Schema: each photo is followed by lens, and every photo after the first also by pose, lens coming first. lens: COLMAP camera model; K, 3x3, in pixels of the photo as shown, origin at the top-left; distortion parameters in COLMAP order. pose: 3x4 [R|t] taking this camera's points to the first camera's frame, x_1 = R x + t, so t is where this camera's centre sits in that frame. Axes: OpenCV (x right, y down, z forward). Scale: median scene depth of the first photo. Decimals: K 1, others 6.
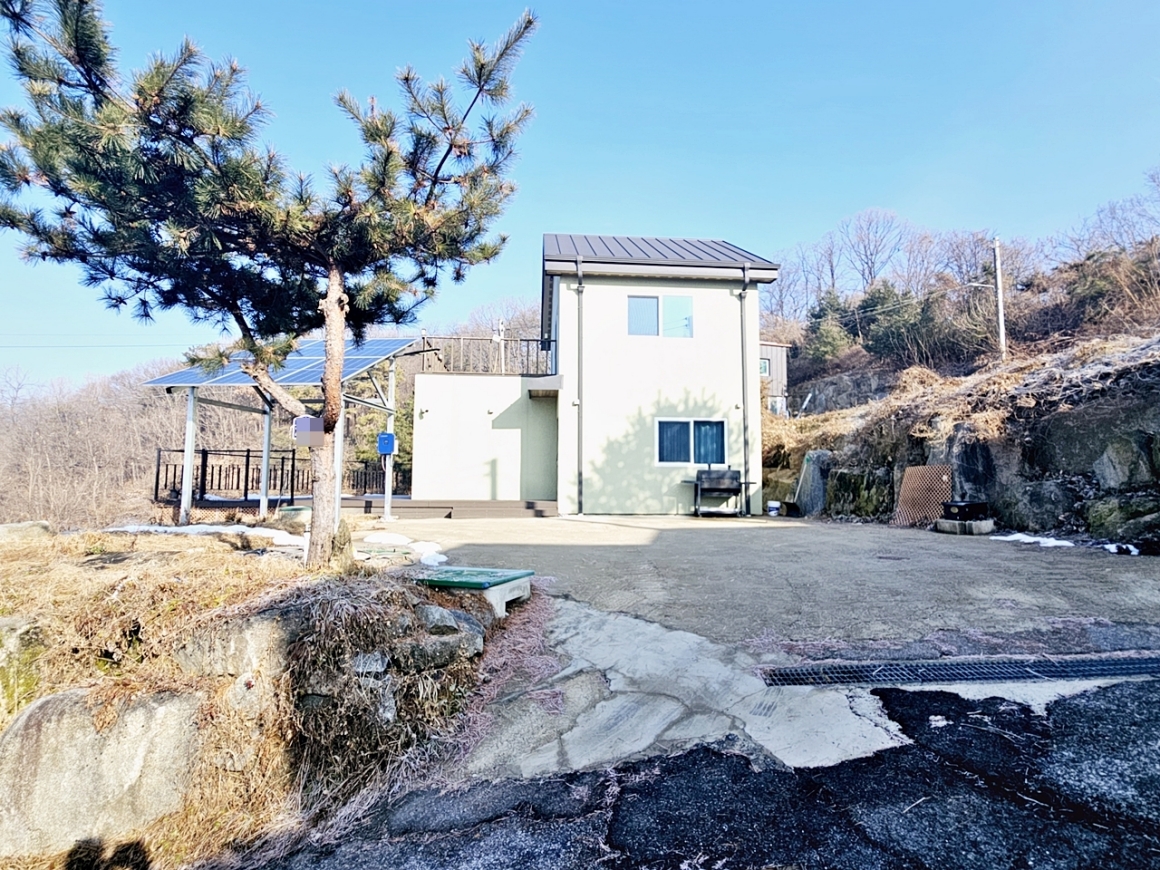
lens RADIAL K [[593.3, 0, 583.1], [0, 593.3, 435.0], [0, 0, 1]] dist [0.002018, 0.000317]
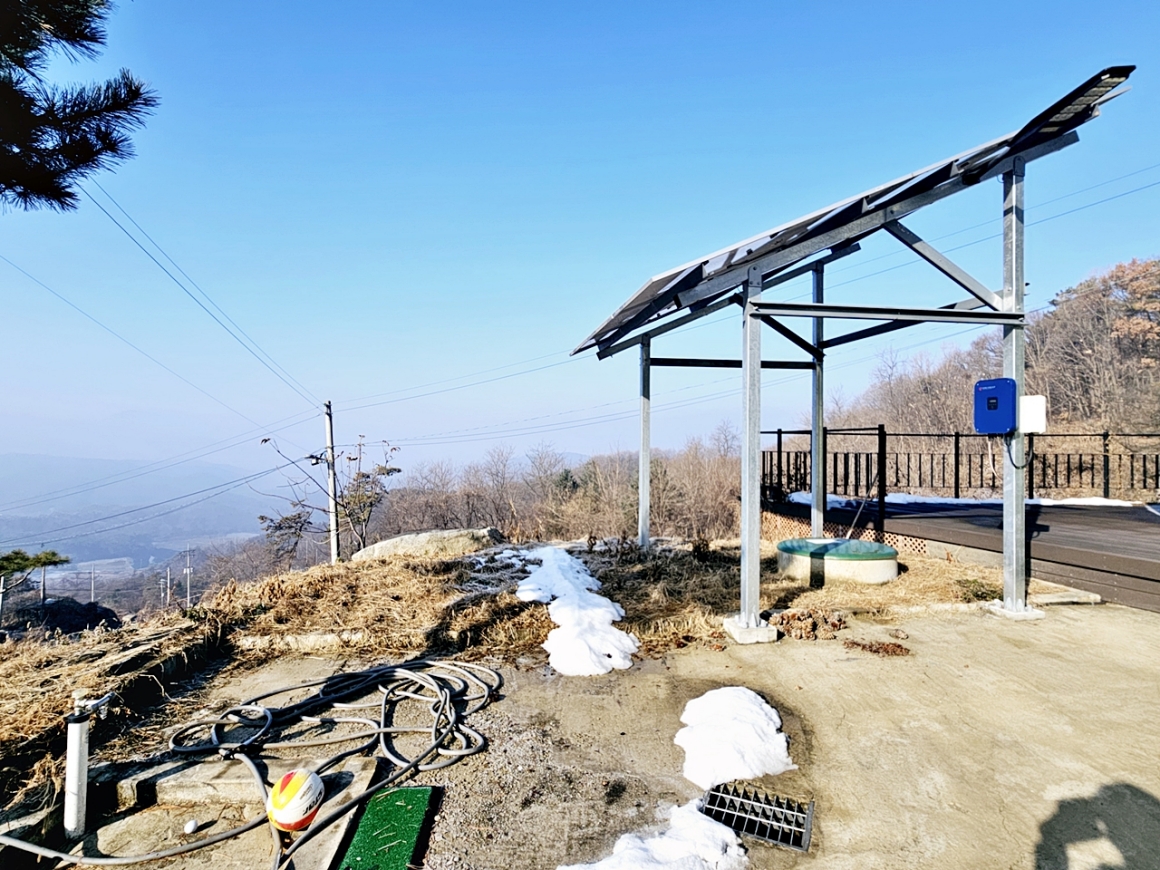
lens RADIAL K [[593.3, 0, 576.8], [0, 593.3, 435.1], [0, 0, 1]] dist [0.002018, 0.000317]
pose [[0.231242, -0.013284, -0.972806, -0.014848], [0.076389, 0.997068, 0.004543, 0.009551], [0.969893, -0.075362, 0.231578, 0.566319]]
